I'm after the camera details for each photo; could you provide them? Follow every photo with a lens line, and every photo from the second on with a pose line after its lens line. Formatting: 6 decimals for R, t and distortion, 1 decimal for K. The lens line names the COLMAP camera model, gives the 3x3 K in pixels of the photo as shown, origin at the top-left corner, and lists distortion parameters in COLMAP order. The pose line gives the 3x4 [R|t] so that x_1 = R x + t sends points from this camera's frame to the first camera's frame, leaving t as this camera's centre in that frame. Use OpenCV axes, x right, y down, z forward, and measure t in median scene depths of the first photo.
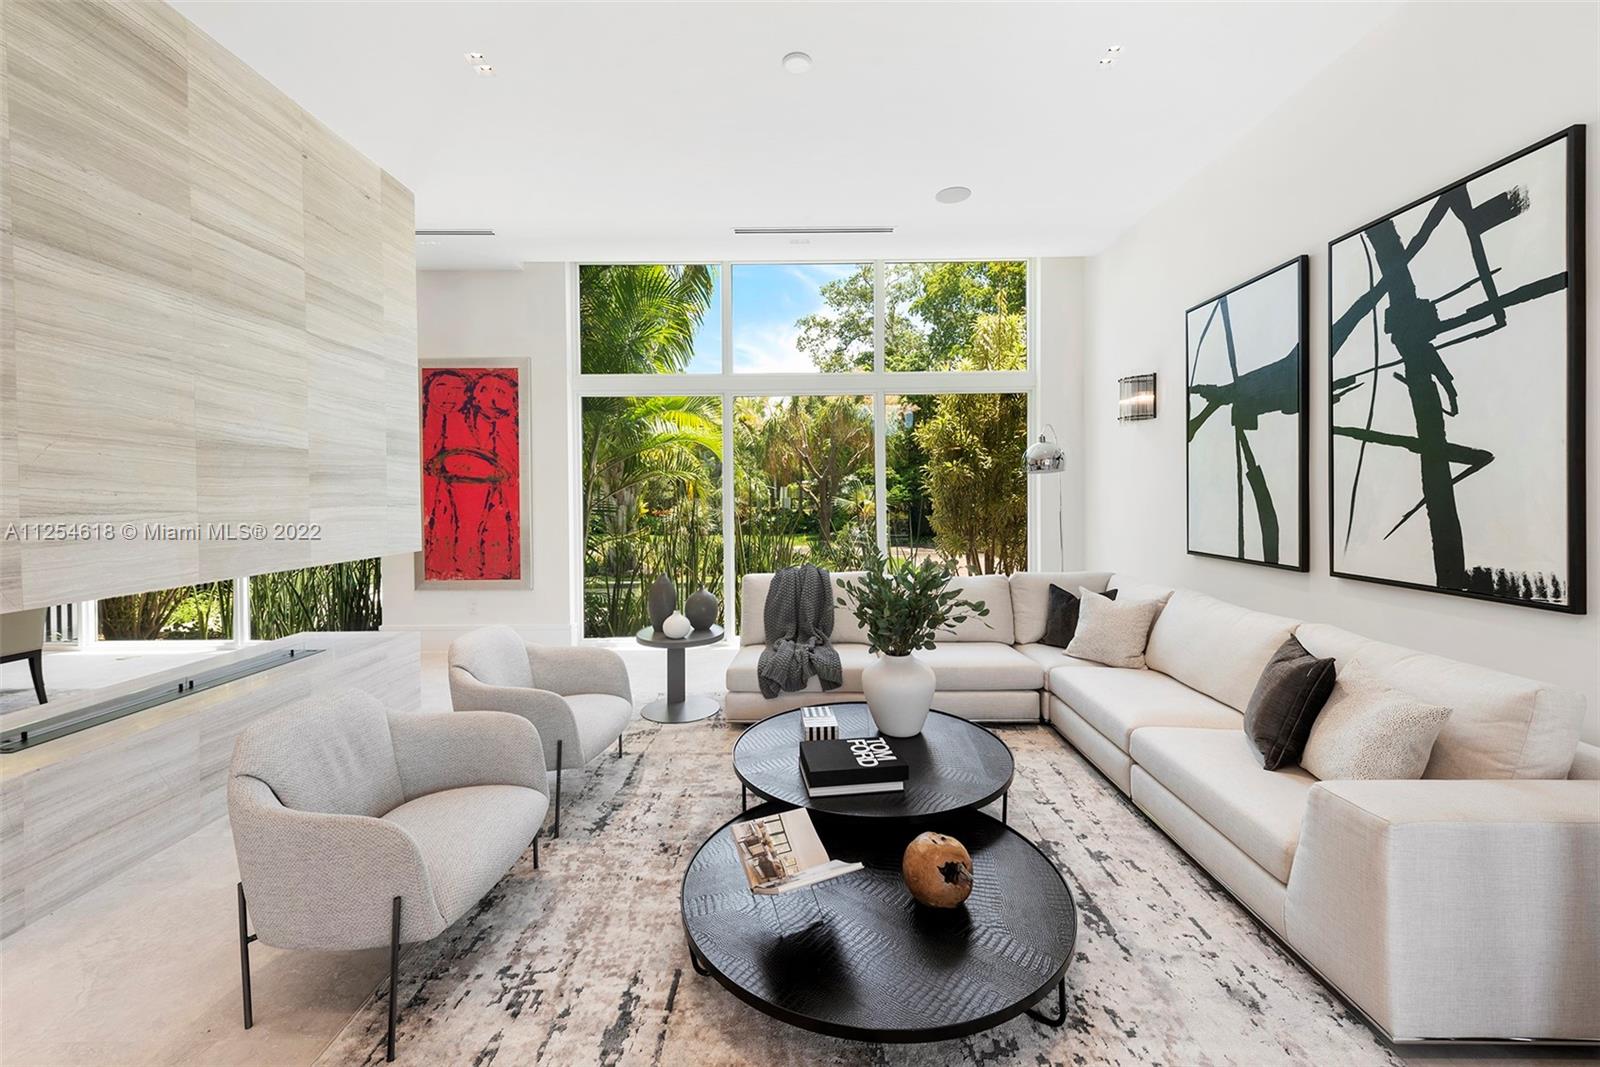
lens RADIAL K [[635.6, 0, 793.0], [0, 635.6, 504.3], [0, 0, 1]] dist [0.001255, -0.000557]
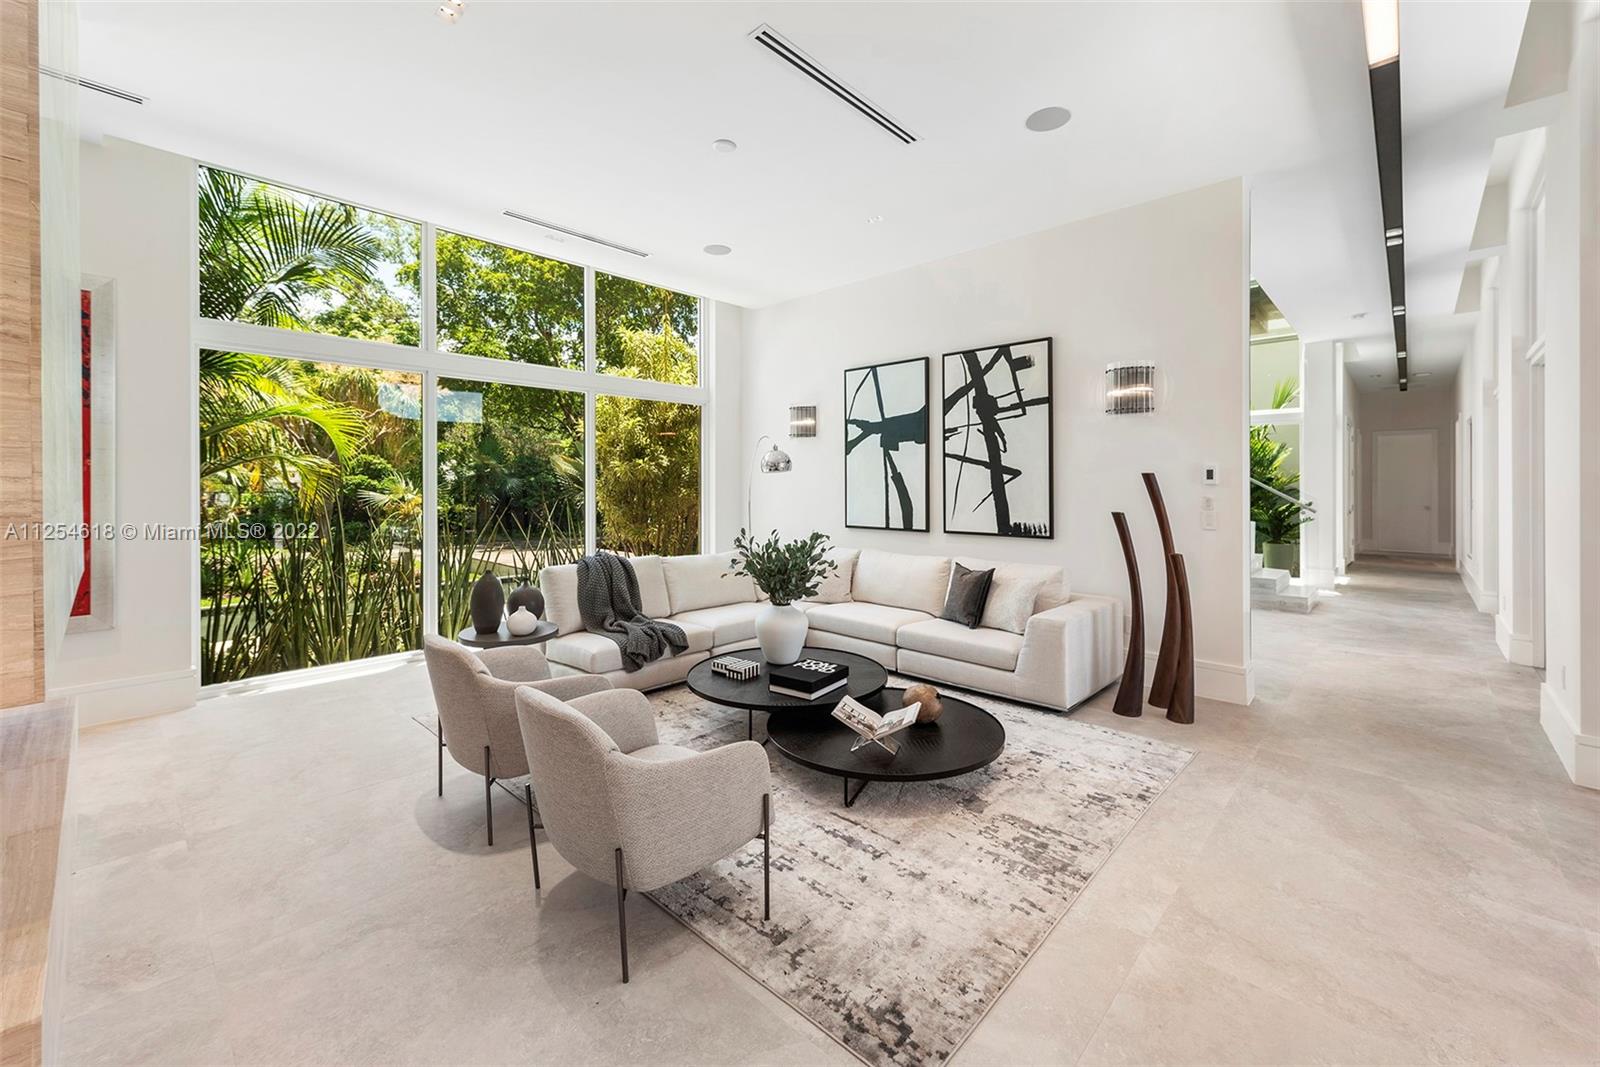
lens RADIAL K [[643.9, 0, 807.0], [0, 643.9, 489.7], [0, 0, 1]] dist [0.002458, -0.000200]
pose [[0.677078, 0.004716, 0.735896, -0.828381], [0.005943, 0.999912, -0.011876, 0.005930], [-0.735887, 0.012414, 0.676991, 0.020326]]
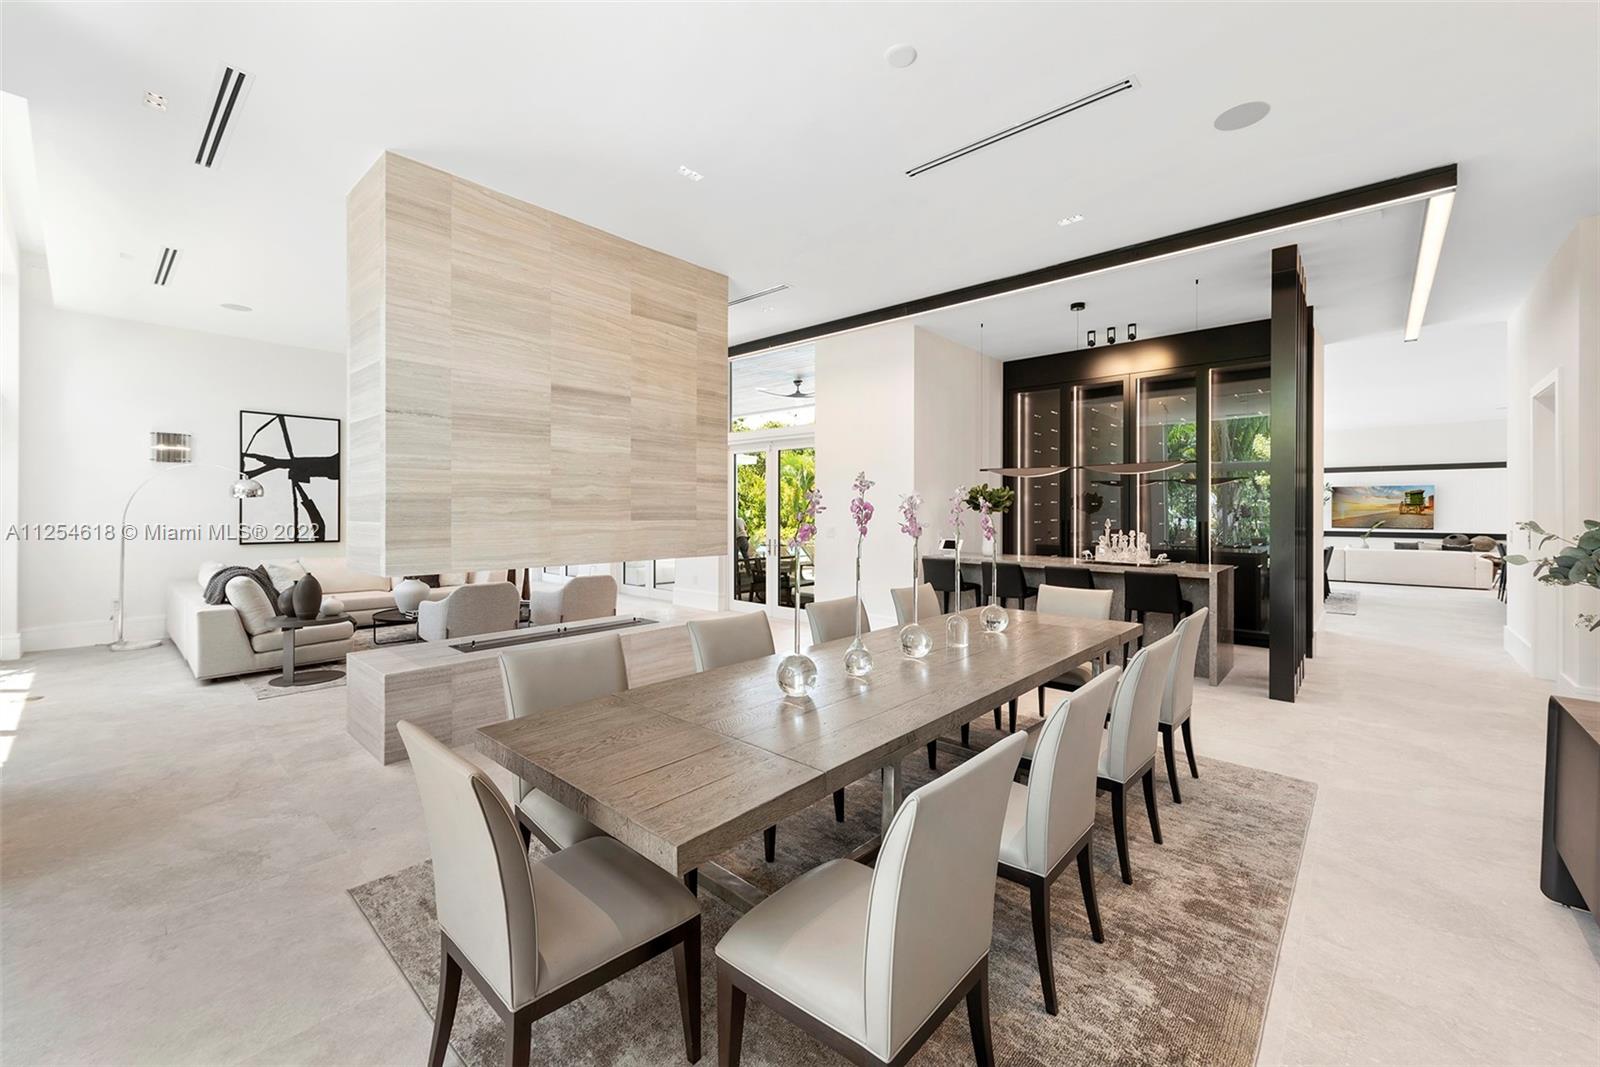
lens RADIAL K [[635.6, 0, 793.0], [0, 635.6, 504.3], [0, 0, 1]] dist [0.001255, -0.000557]
pose [[-0.748822, 0.007654, 0.662727, -2.463510], [0.013416, 0.999903, 0.003611, -0.031736], [-0.662636, 0.011596, -0.748852, 1.846157]]
